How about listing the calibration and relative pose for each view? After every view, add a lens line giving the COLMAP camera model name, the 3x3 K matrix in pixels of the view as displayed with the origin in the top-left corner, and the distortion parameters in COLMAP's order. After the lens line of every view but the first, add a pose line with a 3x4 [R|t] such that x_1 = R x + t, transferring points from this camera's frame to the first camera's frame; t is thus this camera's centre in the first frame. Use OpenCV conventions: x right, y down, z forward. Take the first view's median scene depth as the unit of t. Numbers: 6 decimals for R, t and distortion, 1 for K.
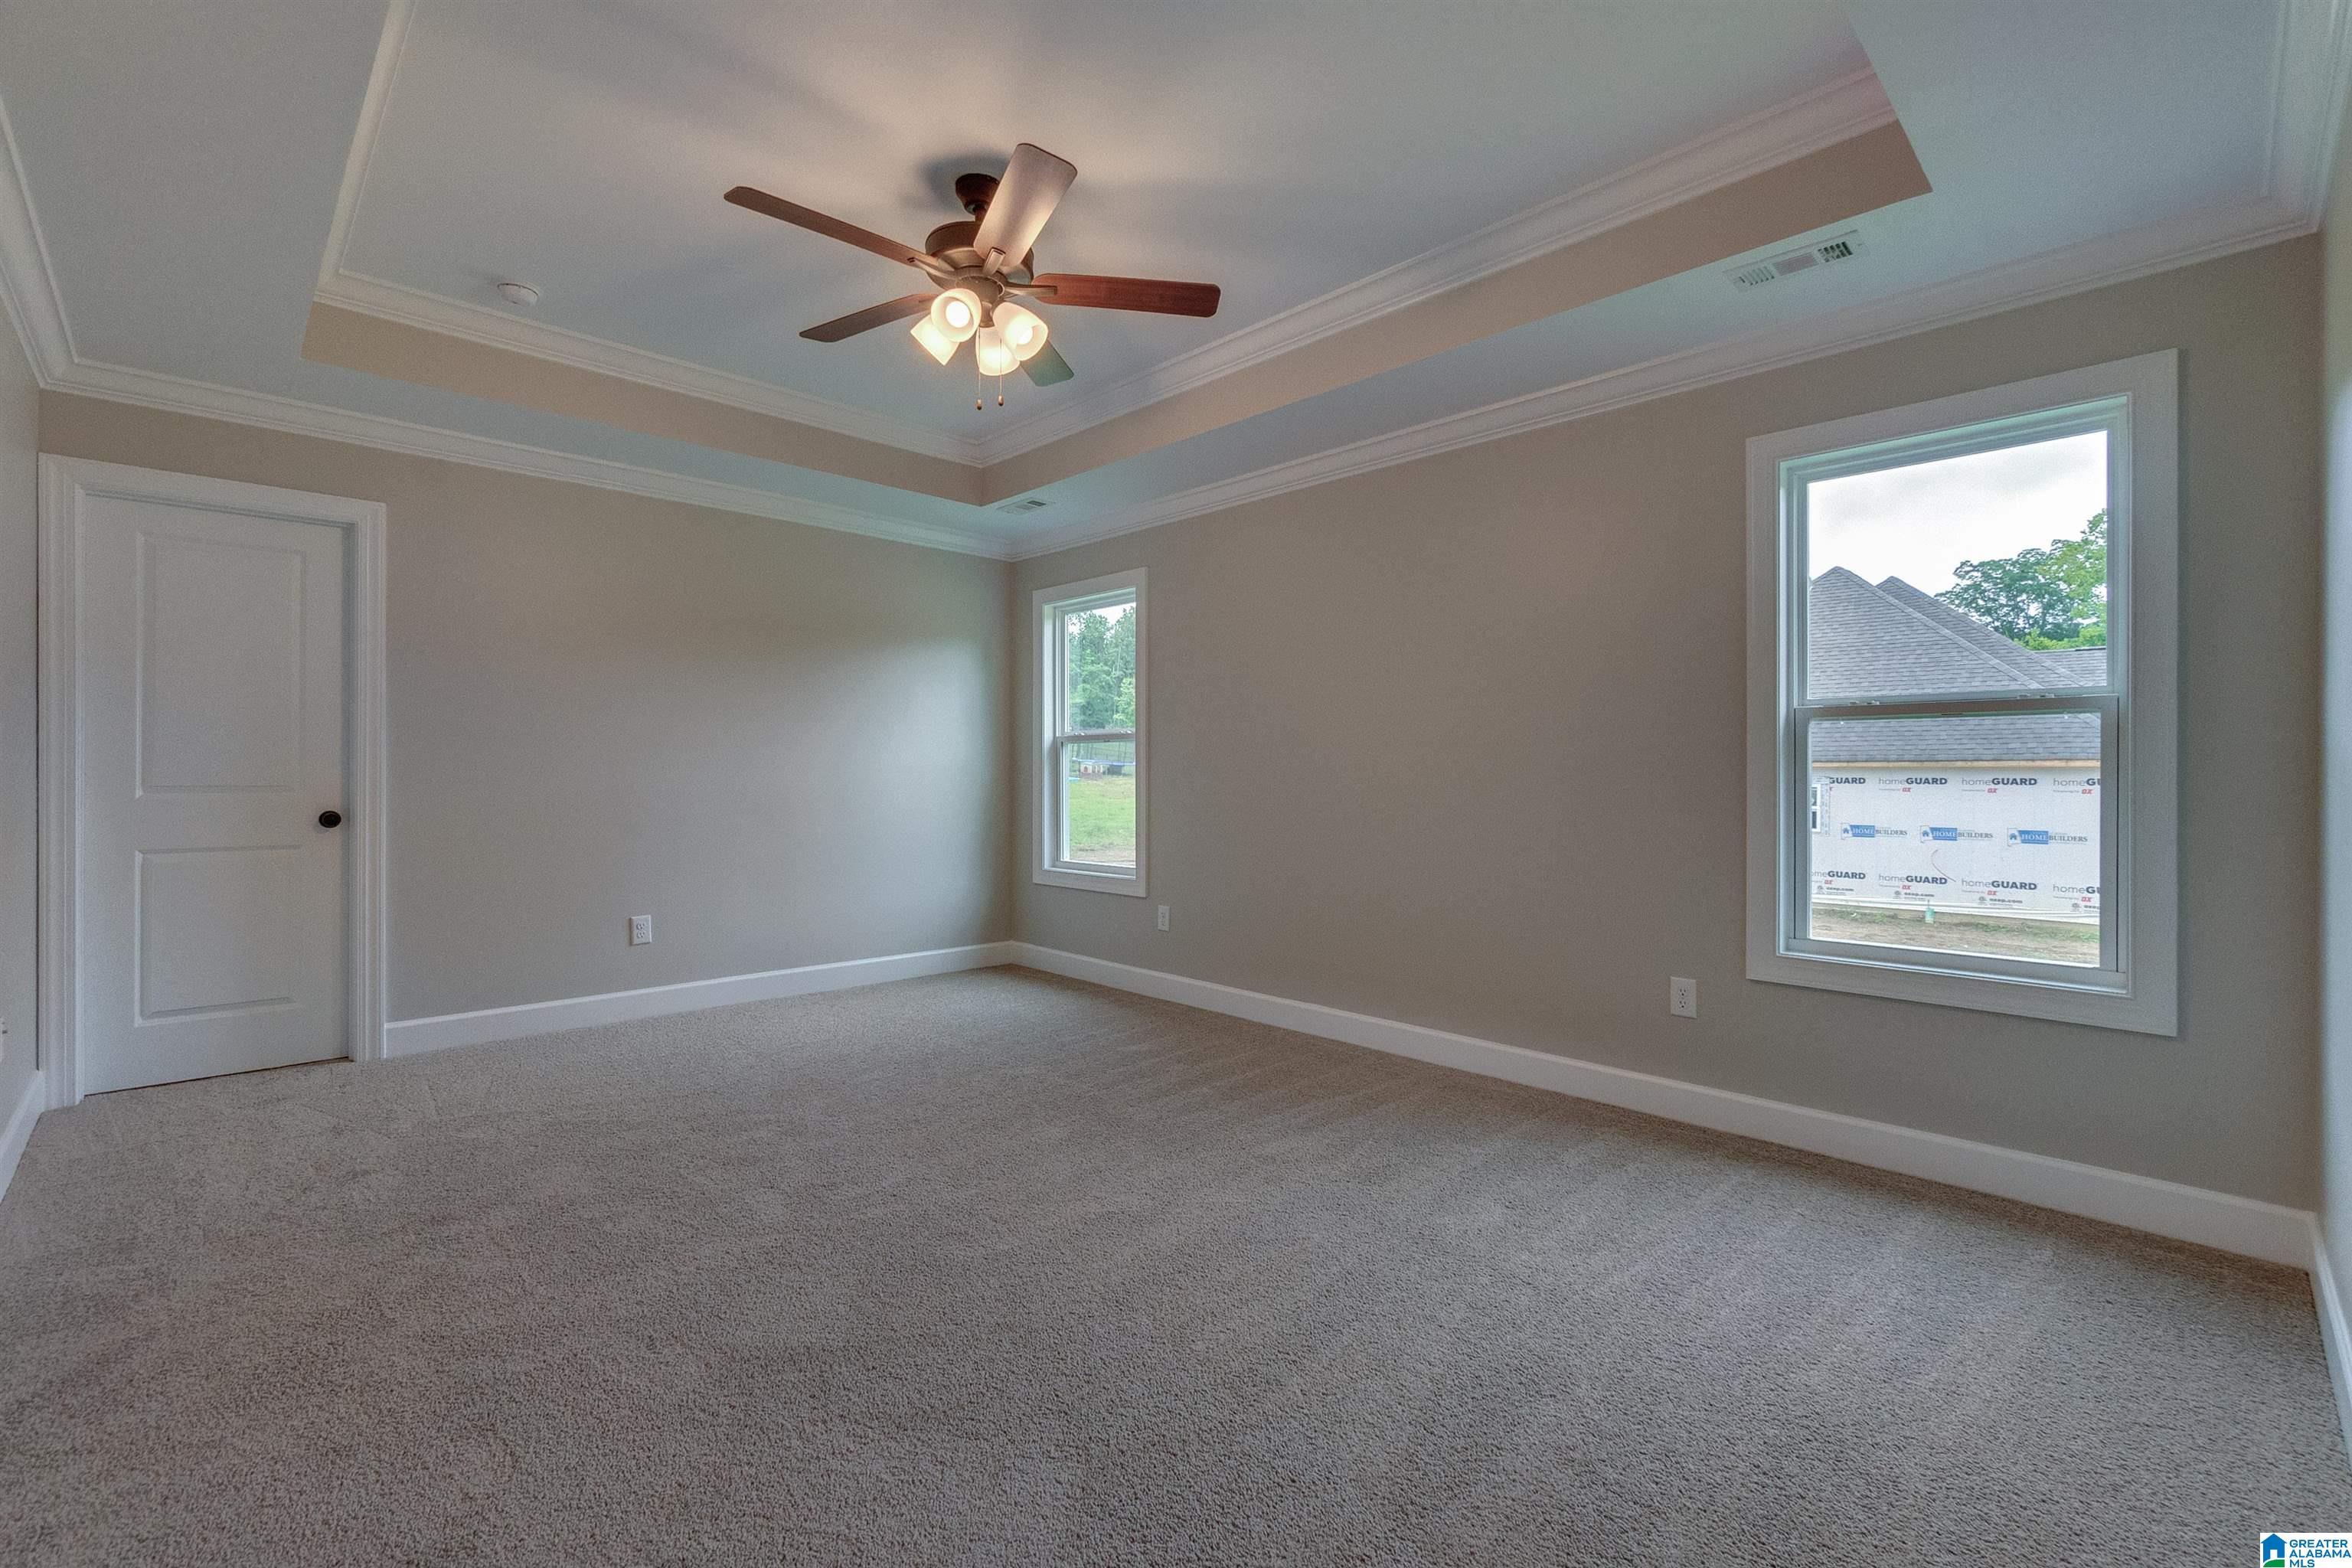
lens RADIAL K [[1012.1, 0, 1167.2], [0, 1012.1, 766.5], [0, 0, 1]] dist [-0.003289, 0.000942]
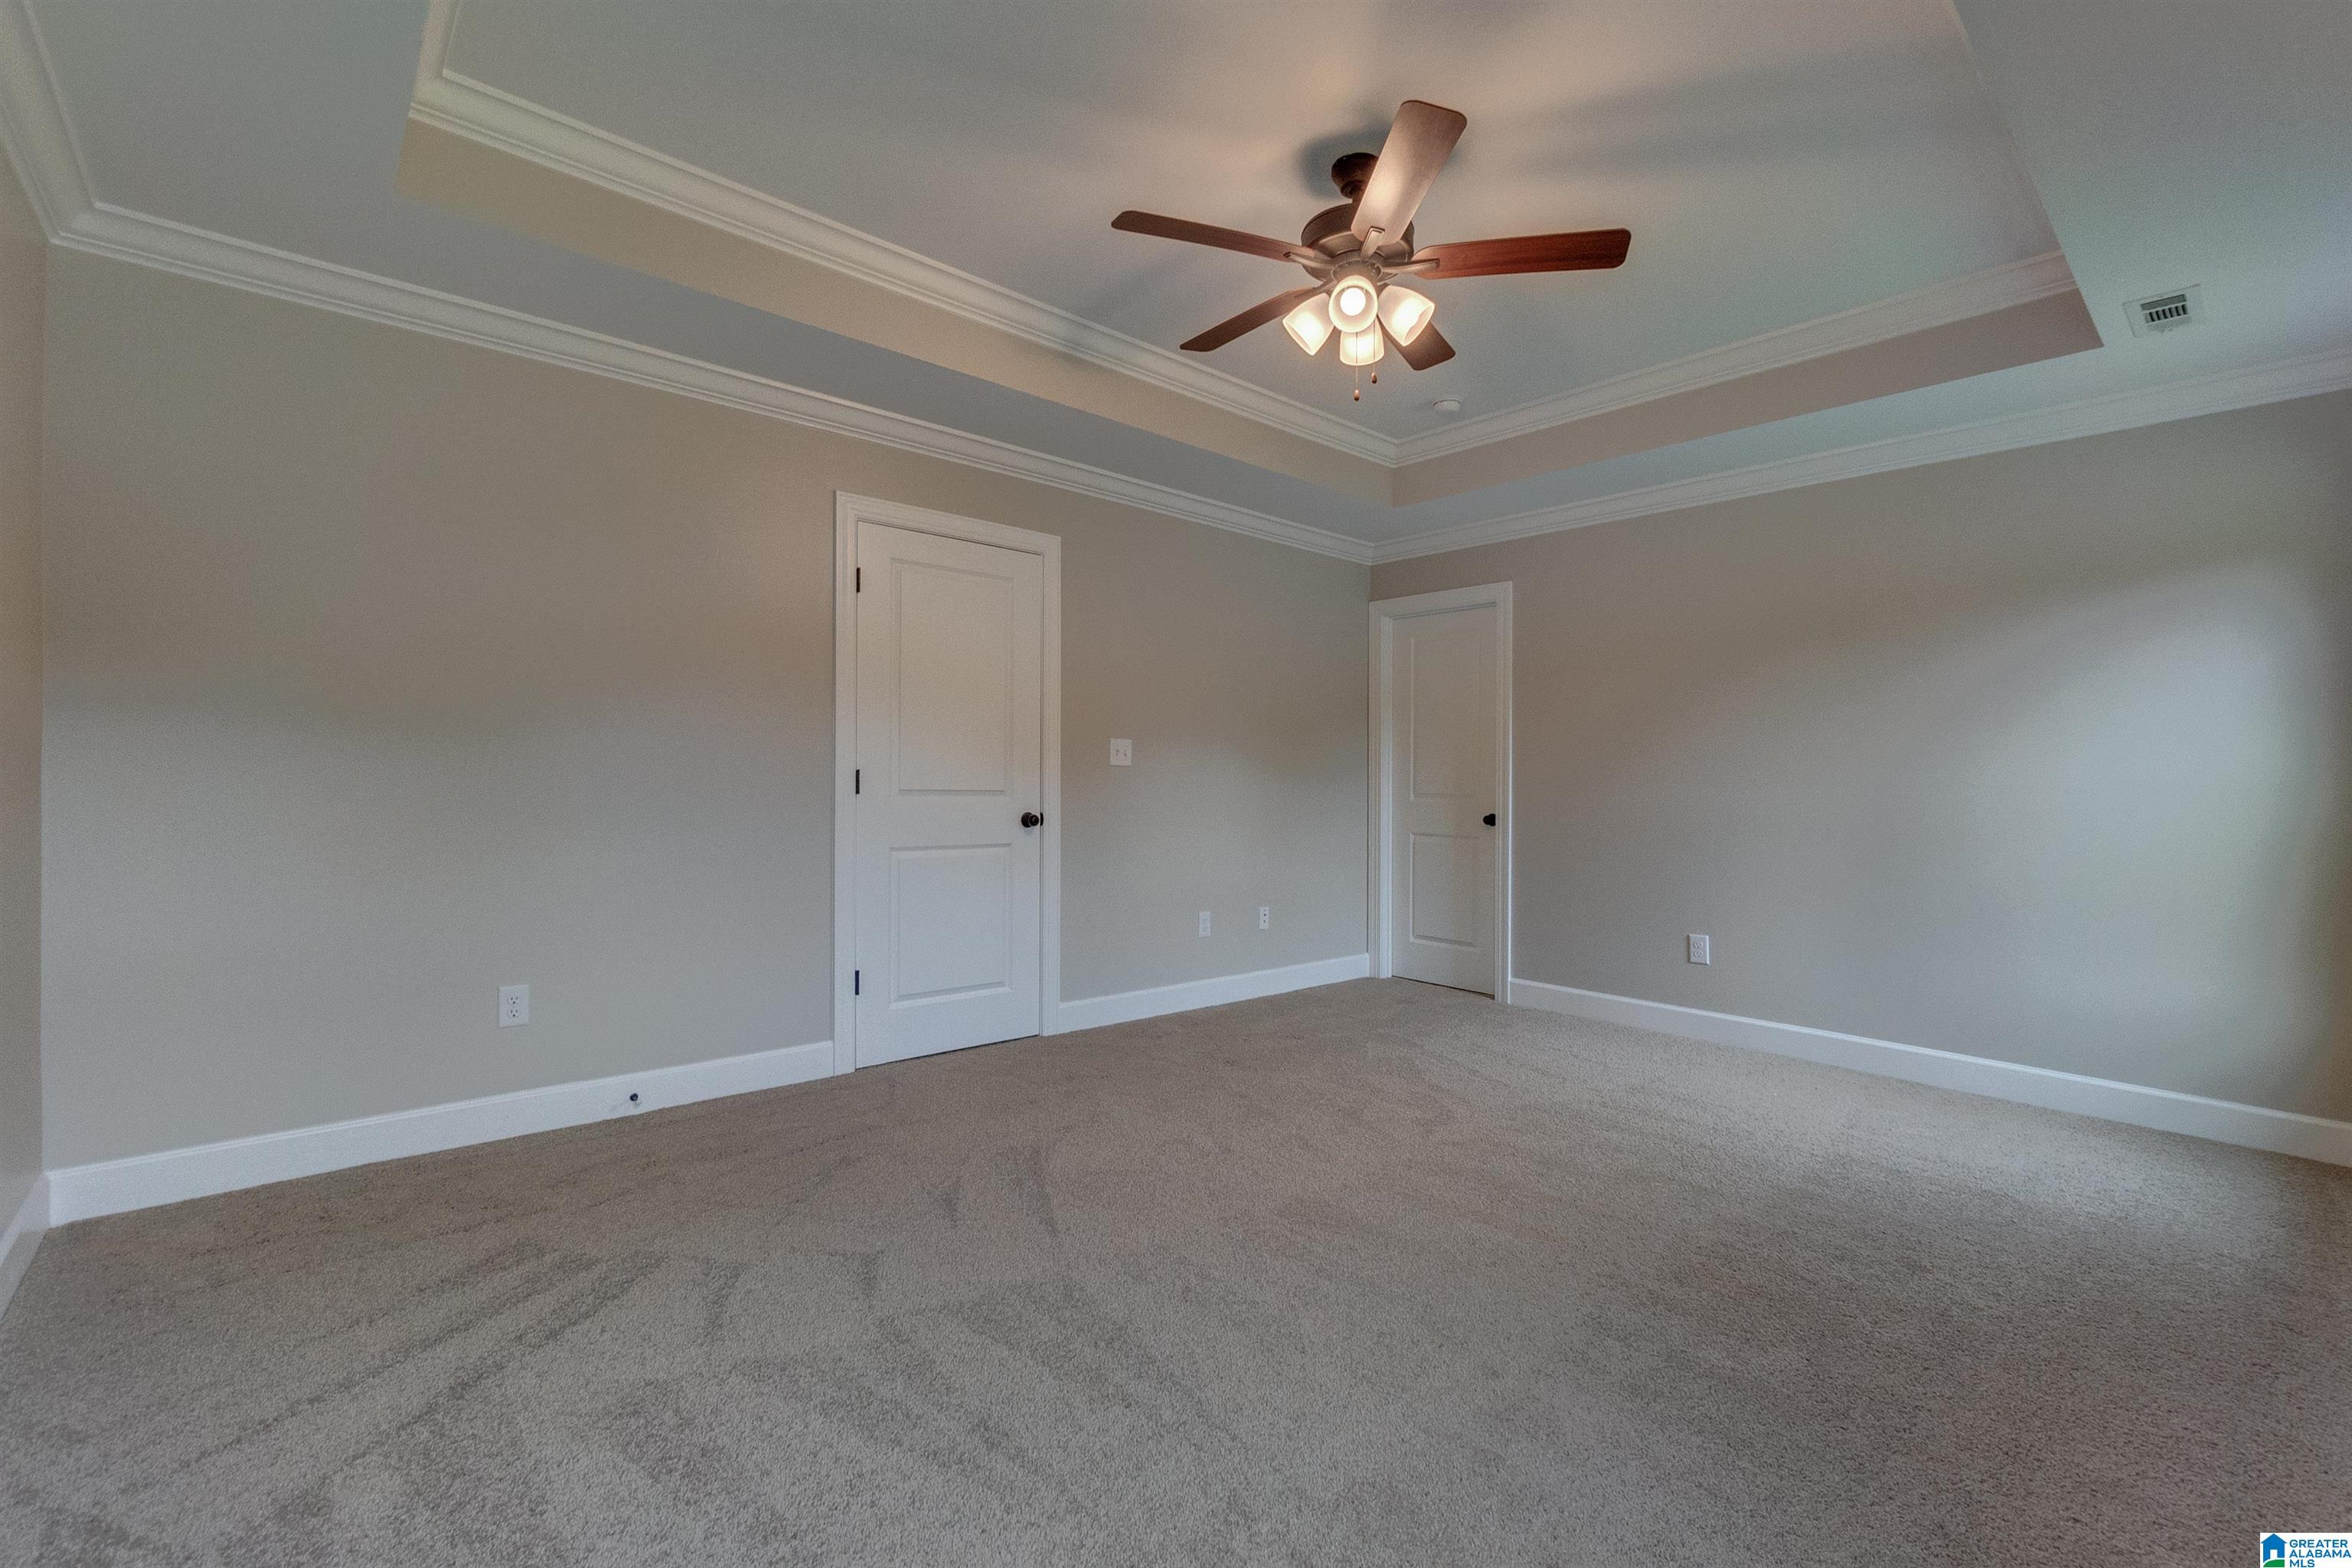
lens RADIAL K [[1012.1, 0, 1171.1], [0, 1012.1, 782.0], [0, 0, 1]] dist [-0.003289, 0.000942]
pose [[-0.035180, -0.002228, -0.999379, 0.554026], [-0.010568, 0.999942, -0.001858, 0.008271], [0.999325, 0.010496, -0.035201, 0.609953]]
